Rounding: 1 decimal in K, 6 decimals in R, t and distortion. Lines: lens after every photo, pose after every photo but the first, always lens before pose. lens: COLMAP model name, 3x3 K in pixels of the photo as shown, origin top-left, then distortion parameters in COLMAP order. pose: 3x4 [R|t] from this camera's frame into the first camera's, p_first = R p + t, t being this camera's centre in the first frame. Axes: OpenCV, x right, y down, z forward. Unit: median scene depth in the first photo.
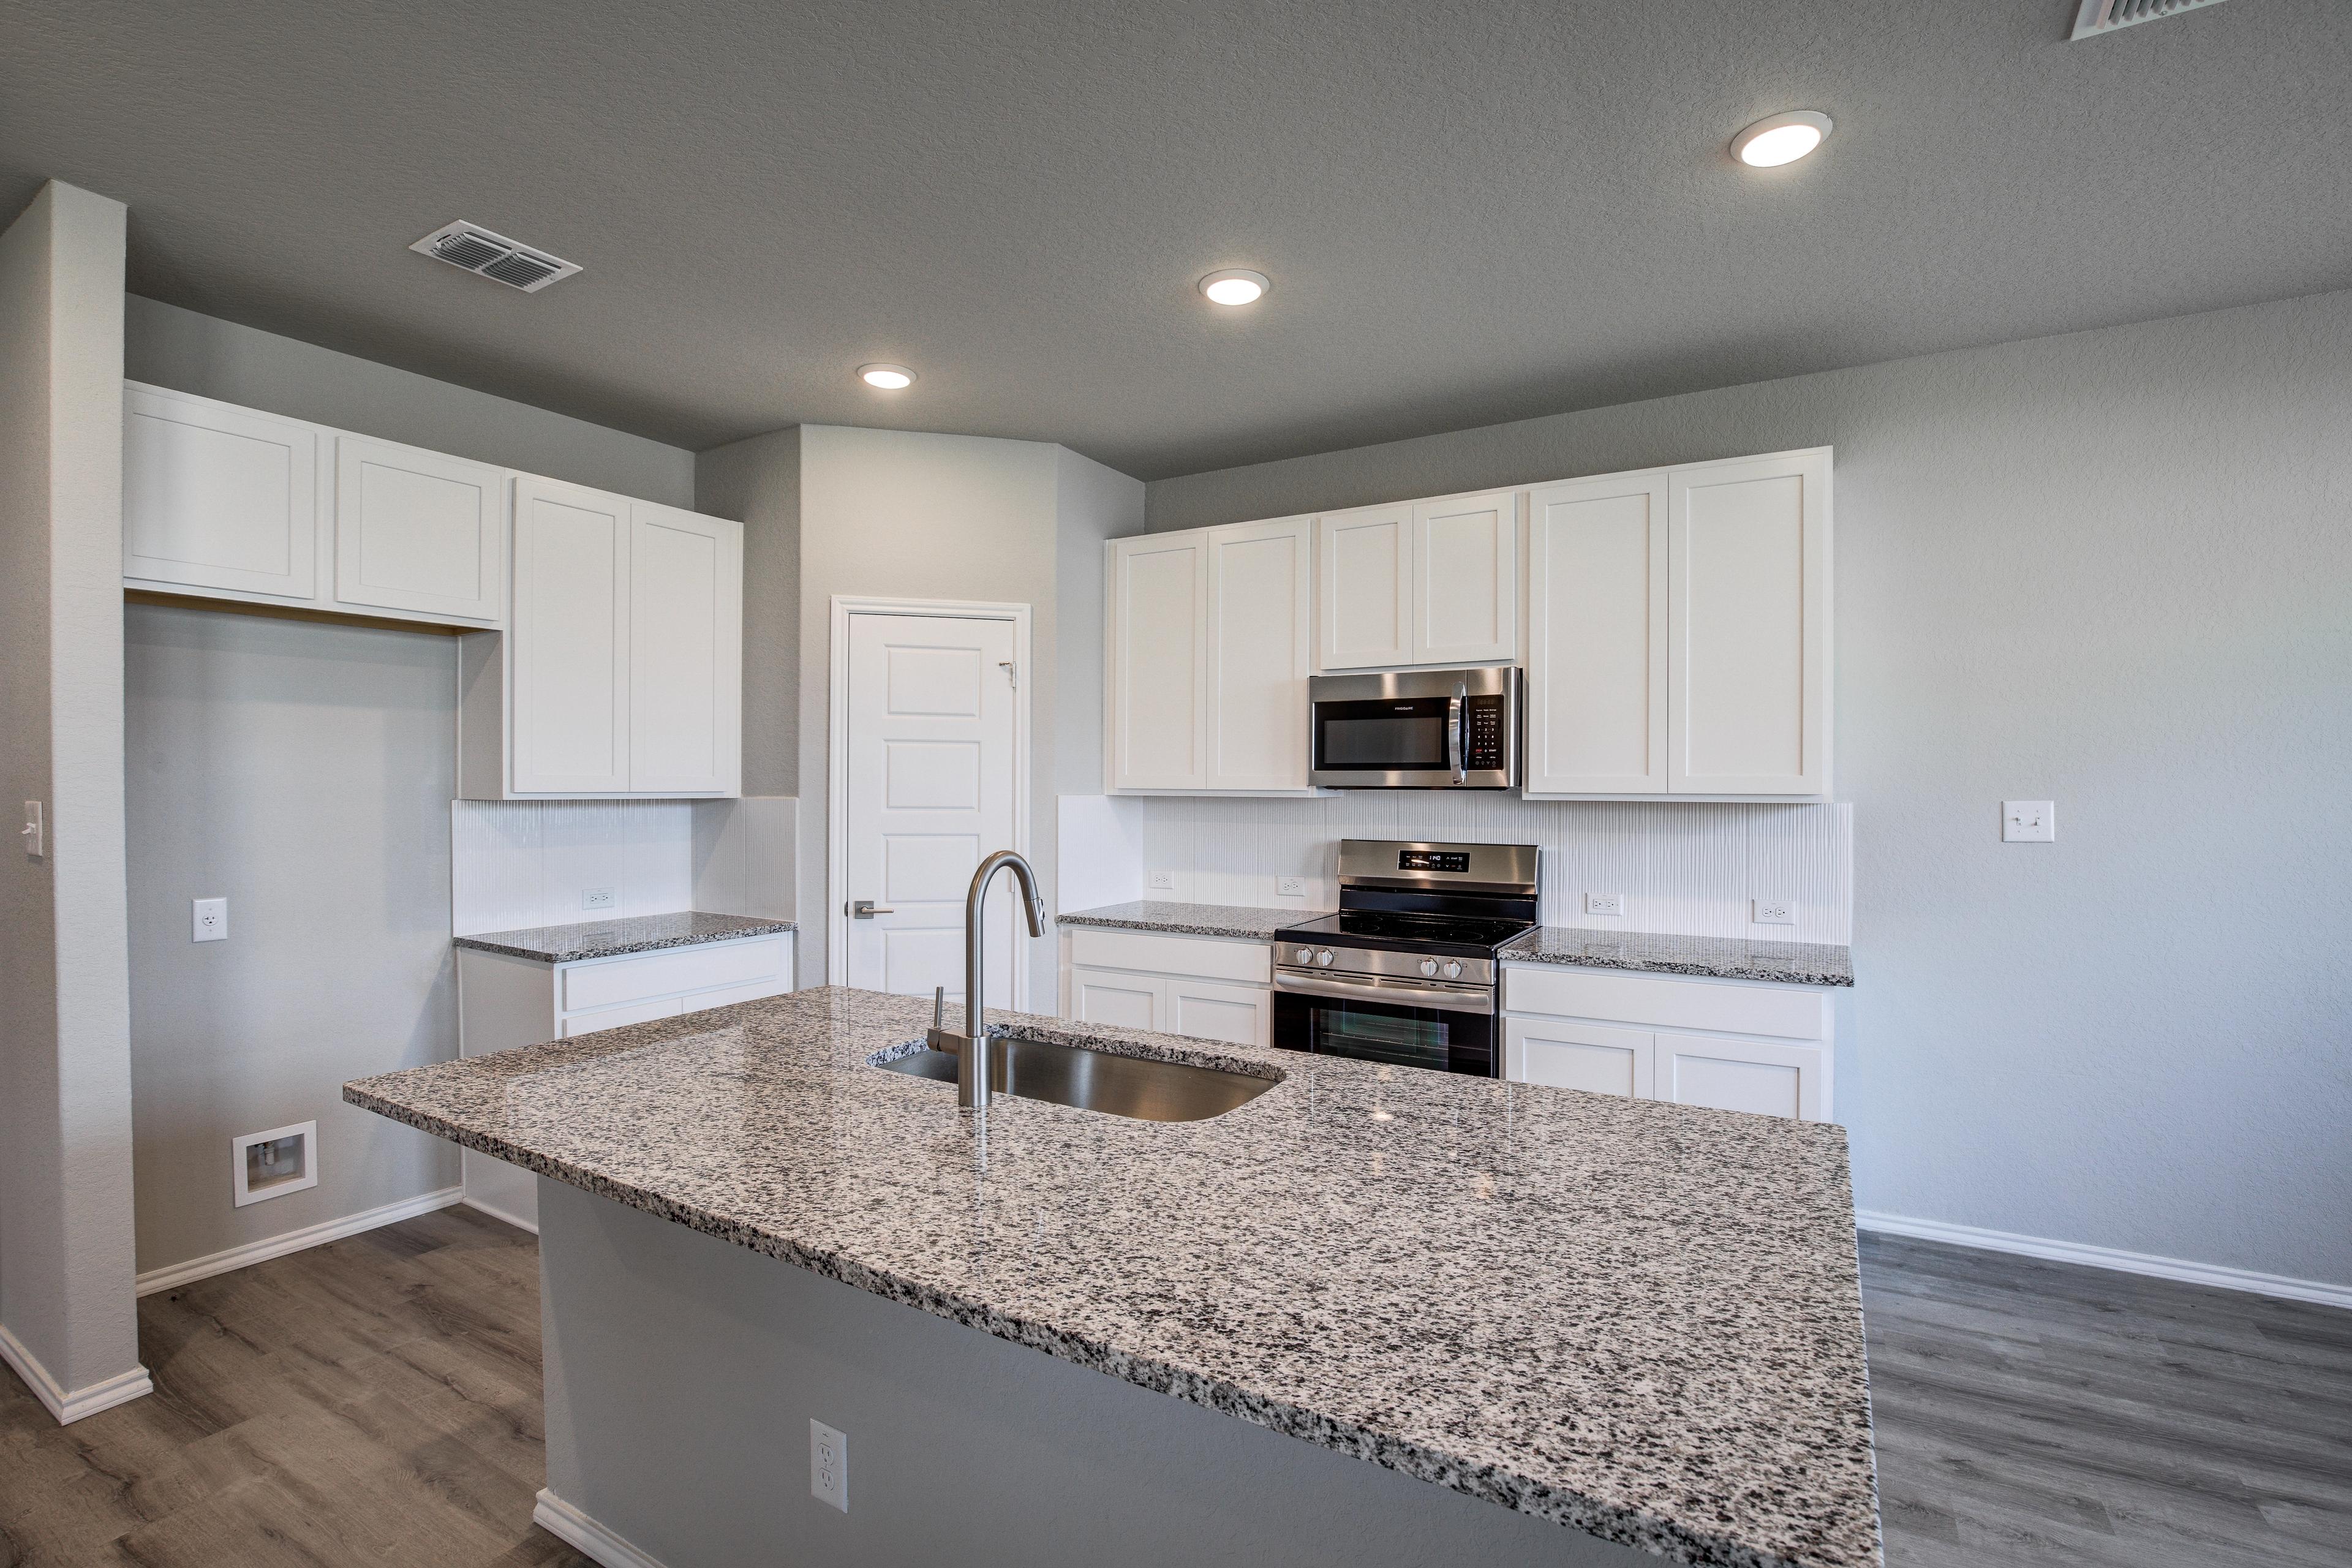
lens RADIAL K [[1068.4, 0, 1198.3], [0, 1068.4, 794.0], [0, 0, 1]] dist [-0.034855, 0.005963]
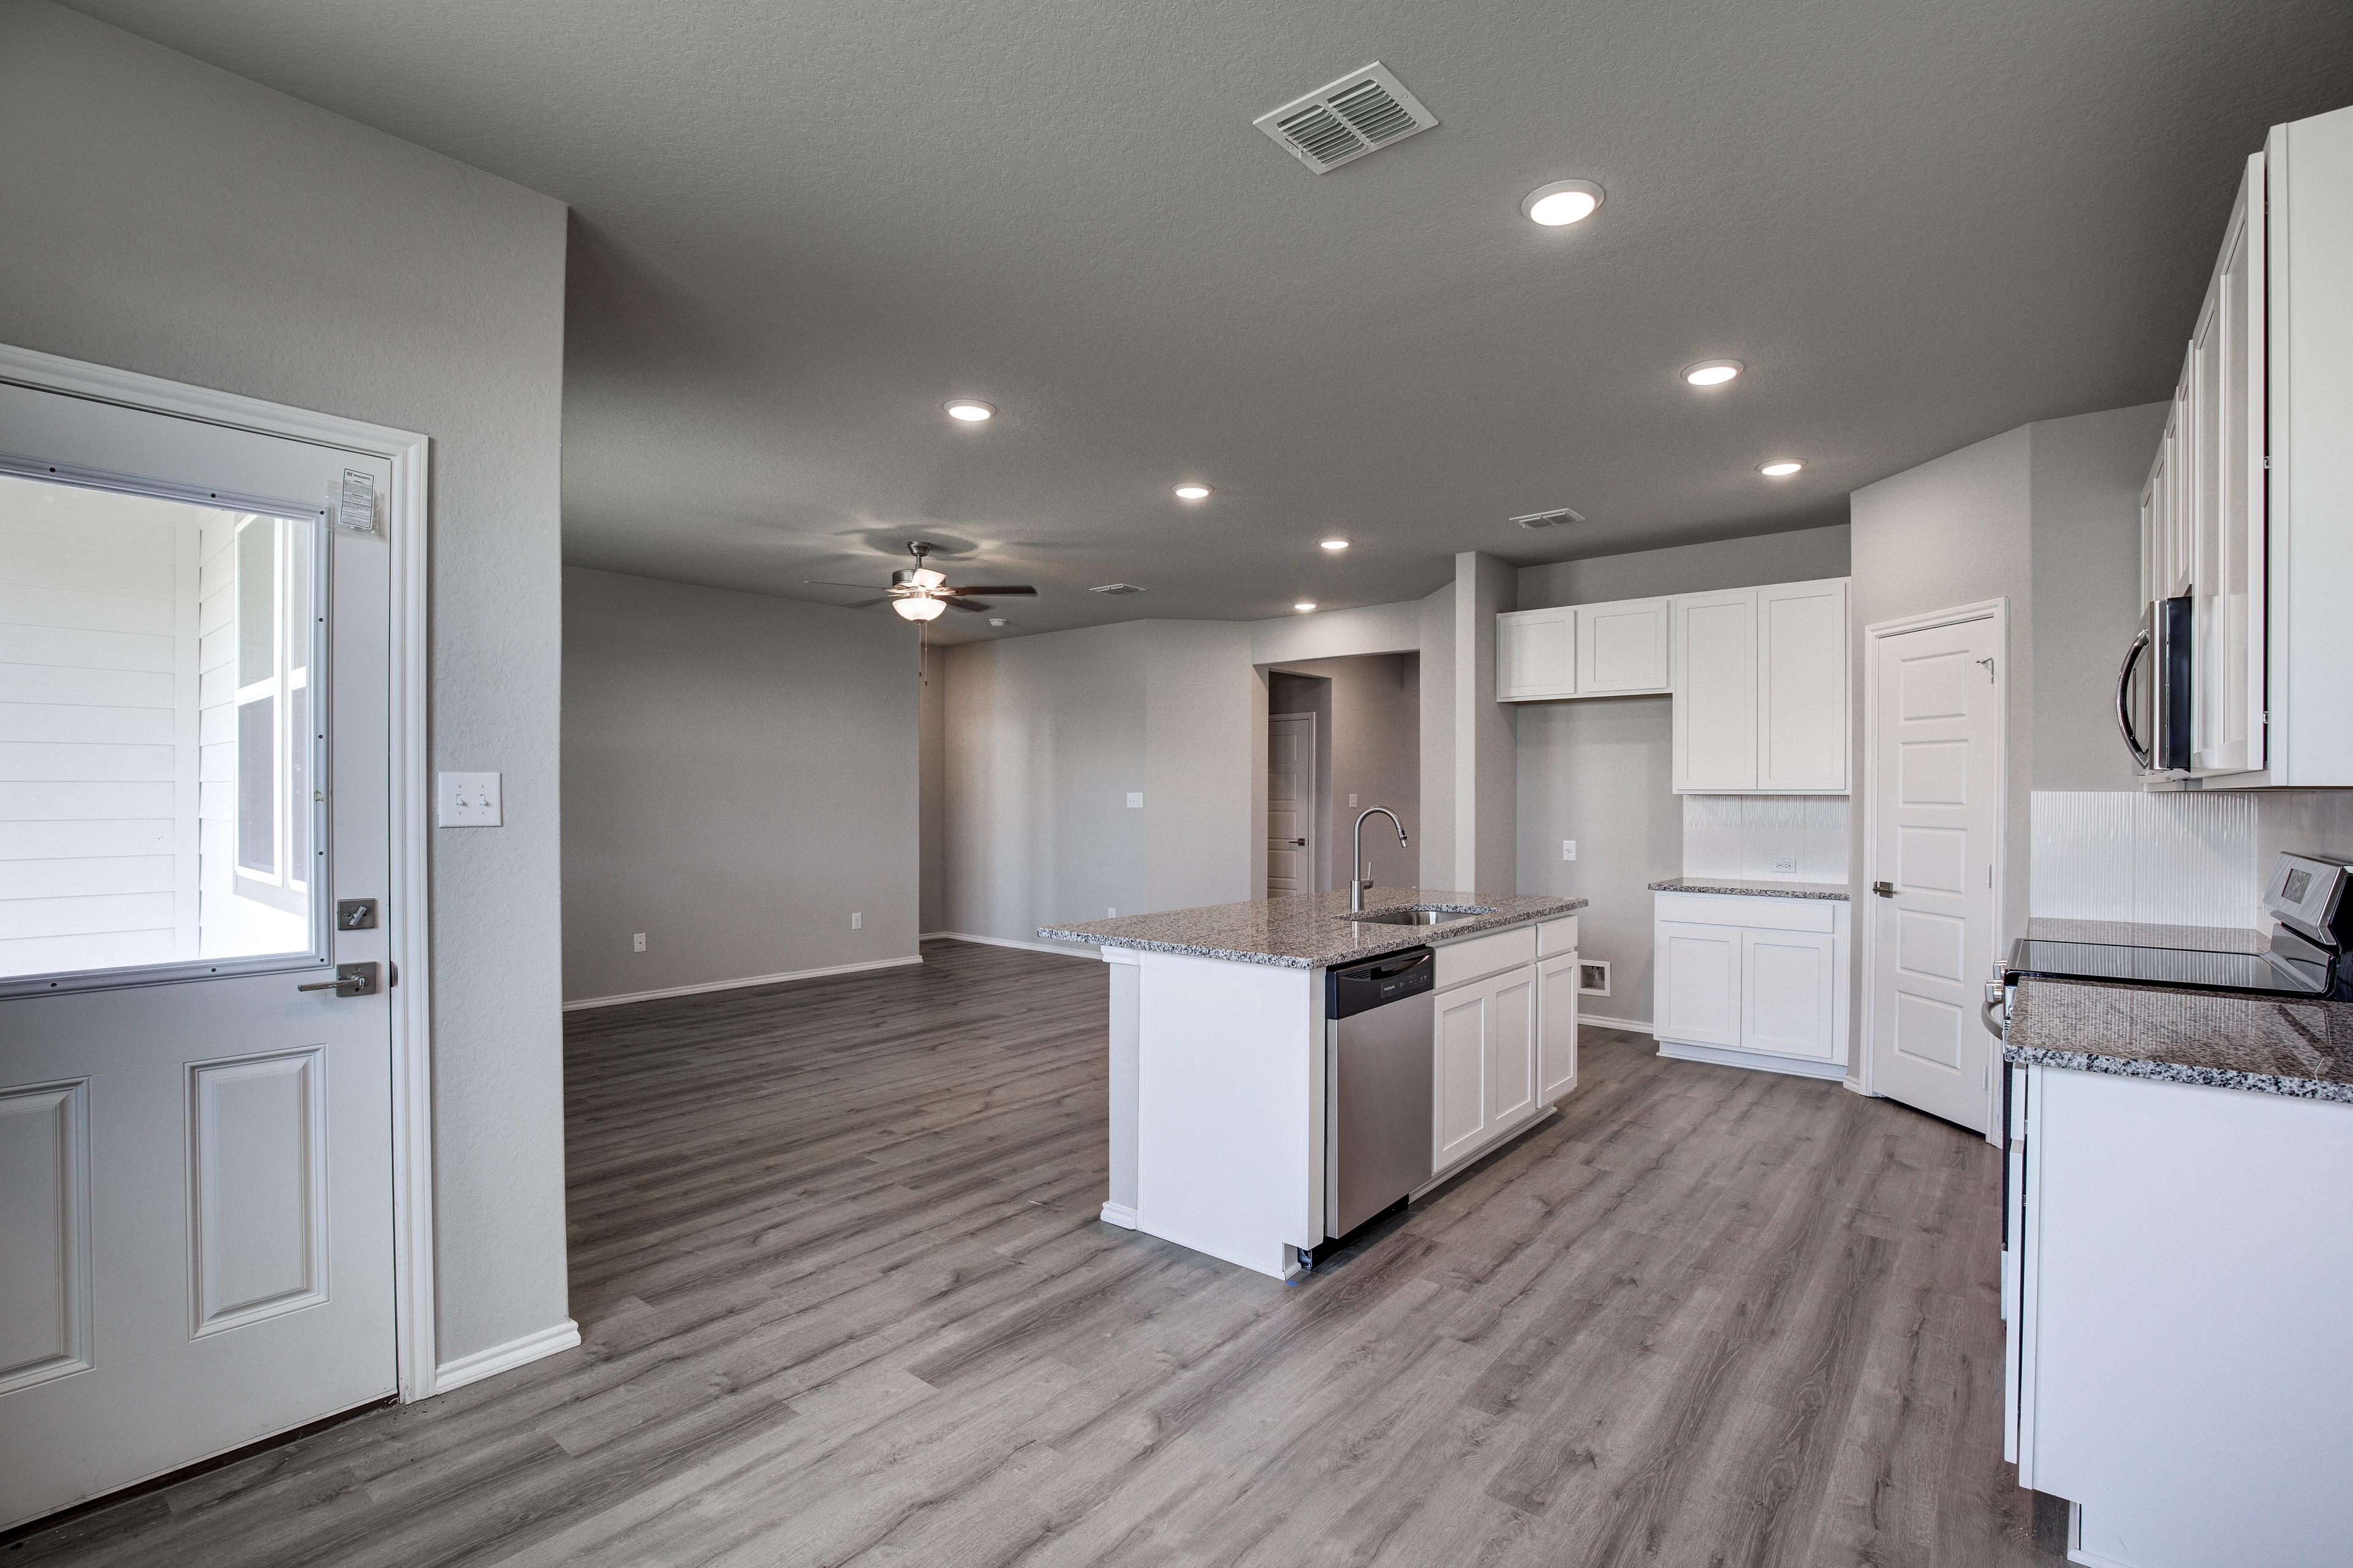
lens RADIAL K [[1068.8, 0, 1174.2], [0, 1068.8, 795.1], [0, 0, 1]] dist [-0.034855, 0.005963]
pose [[-0.161606, -0.004627, -0.986844, 1.421264], [-0.014768, 0.999888, -0.002269, 0.029009], [0.986745, 0.014207, -0.161657, 0.620463]]
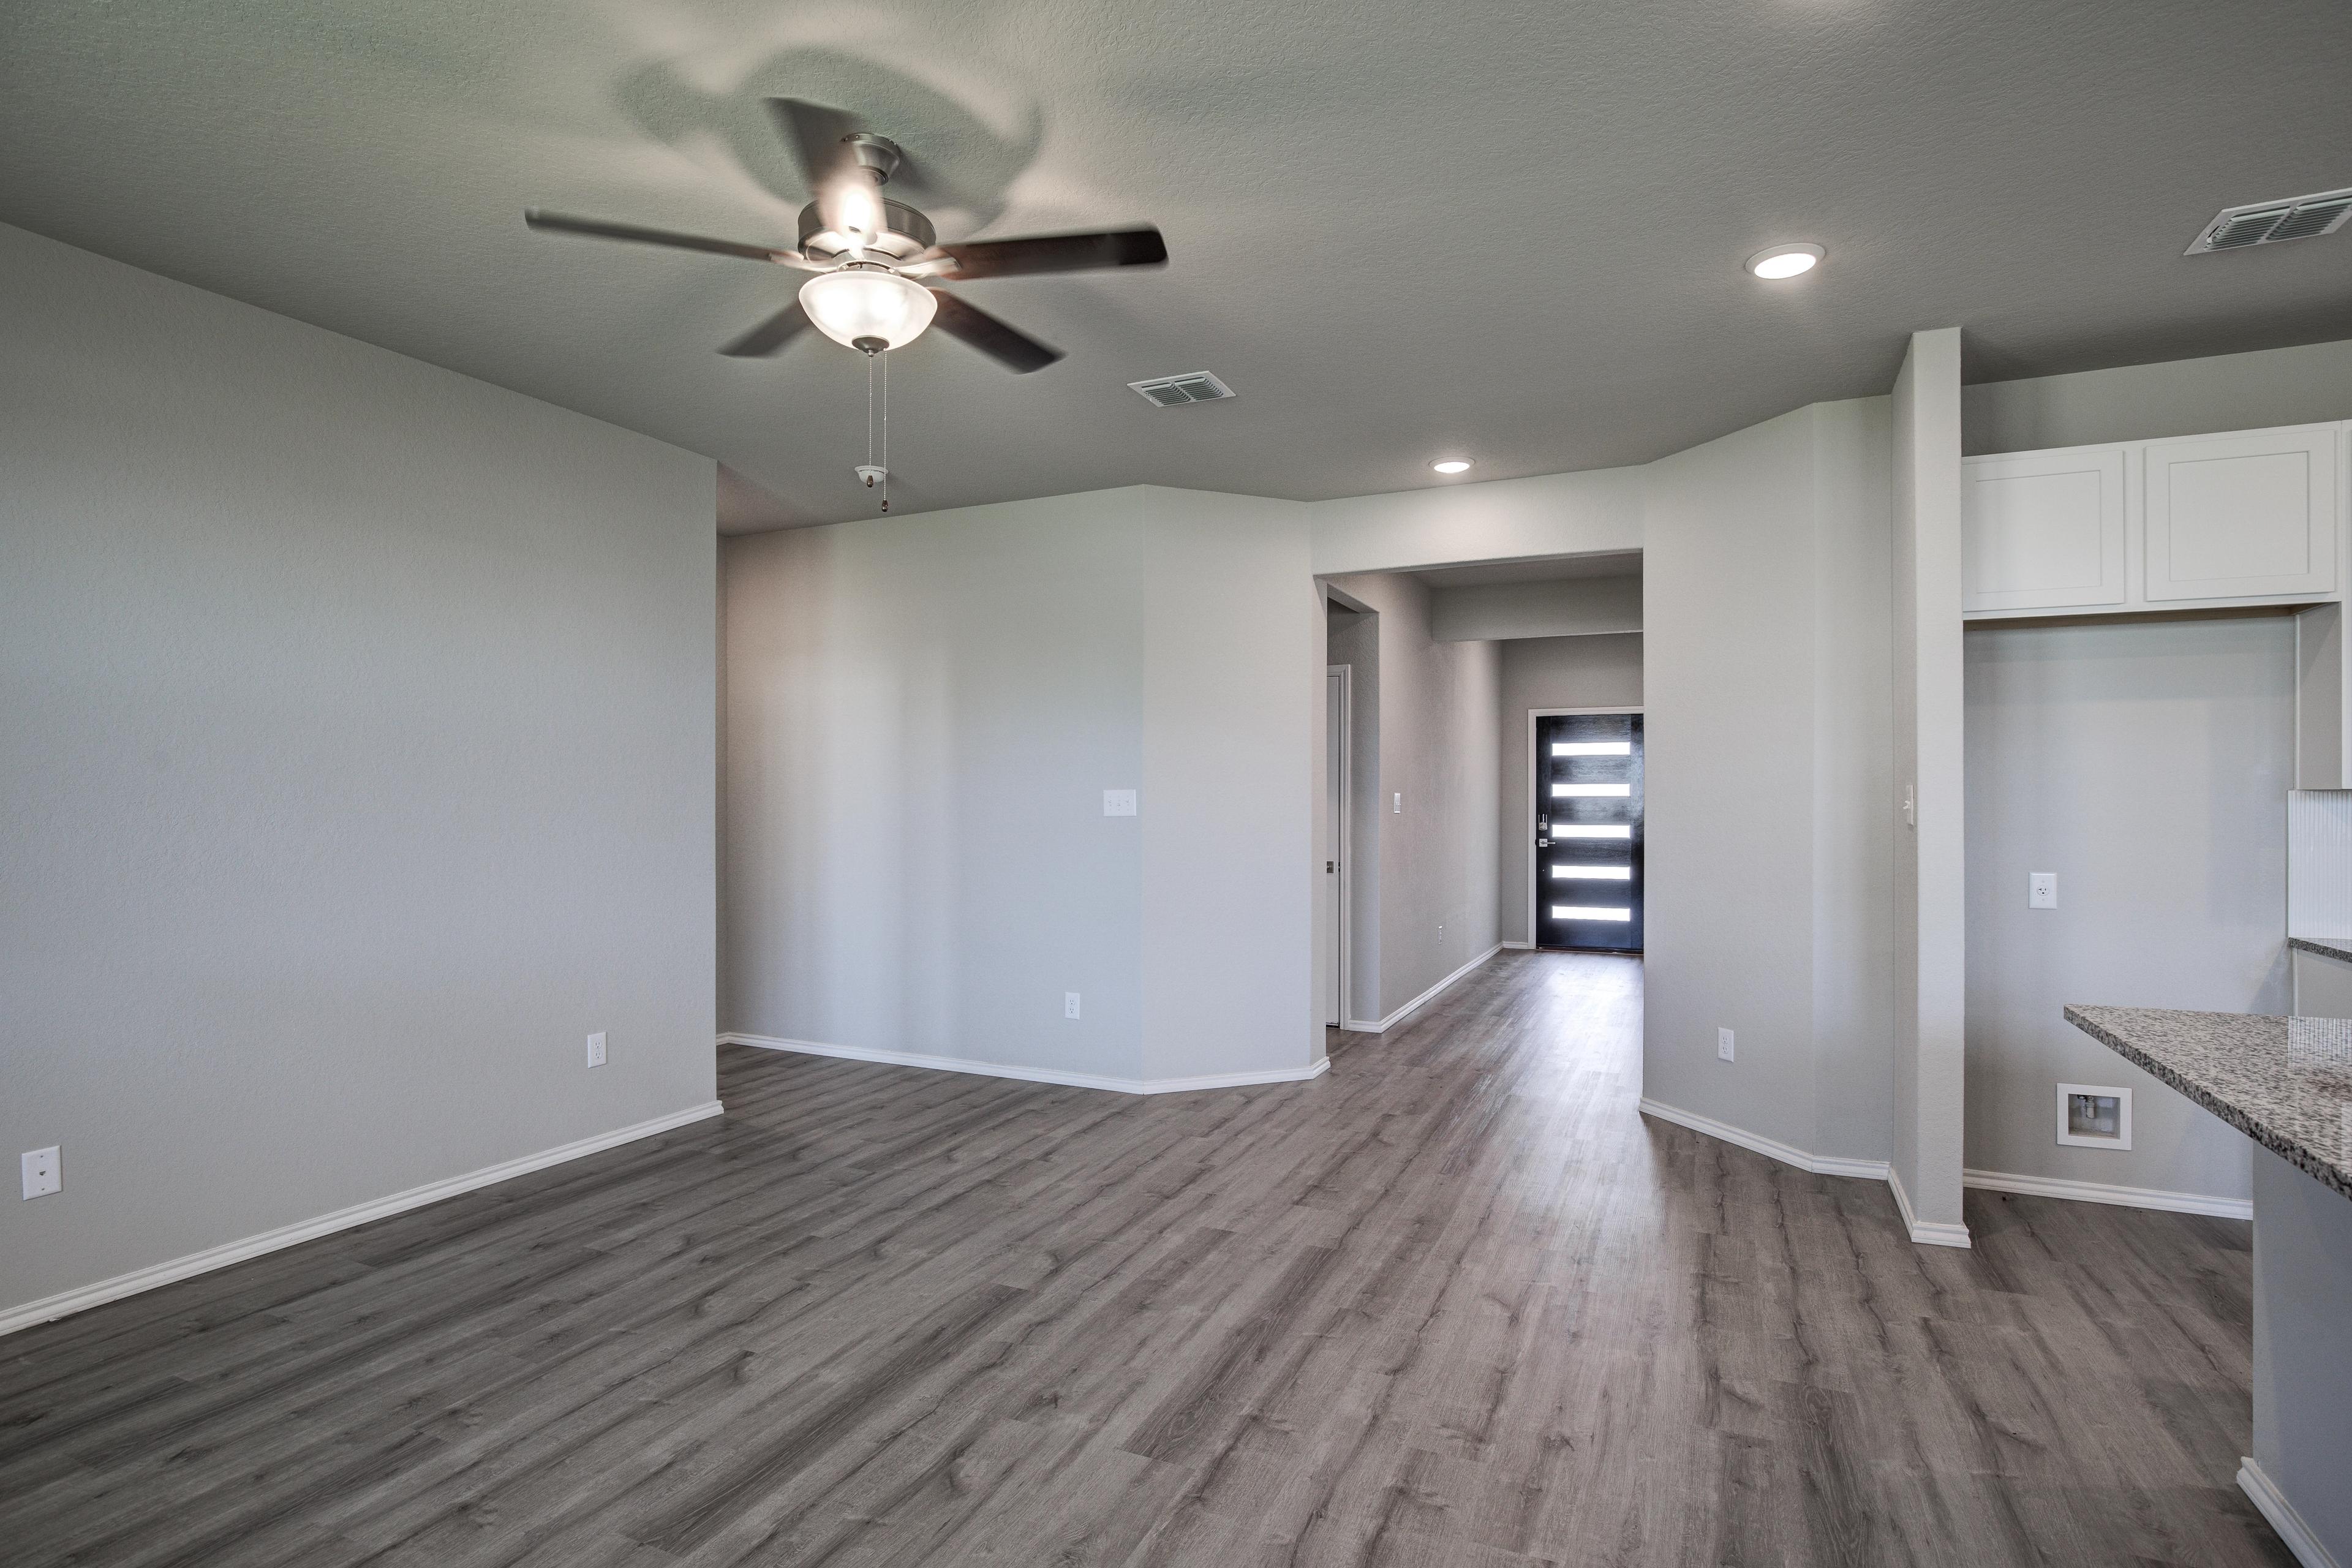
lens RADIAL K [[1171.0, 0, 1178.5], [0, 1171.0, 797.3], [0, 0, 1]] dist [-0.018839, 0.002479]
pose [[0.097551, -0.002222, -0.995228, 0.281796], [-0.011649, 0.999926, -0.003375, 0.035003], [0.995162, 0.011923, 0.097518, -0.108032]]
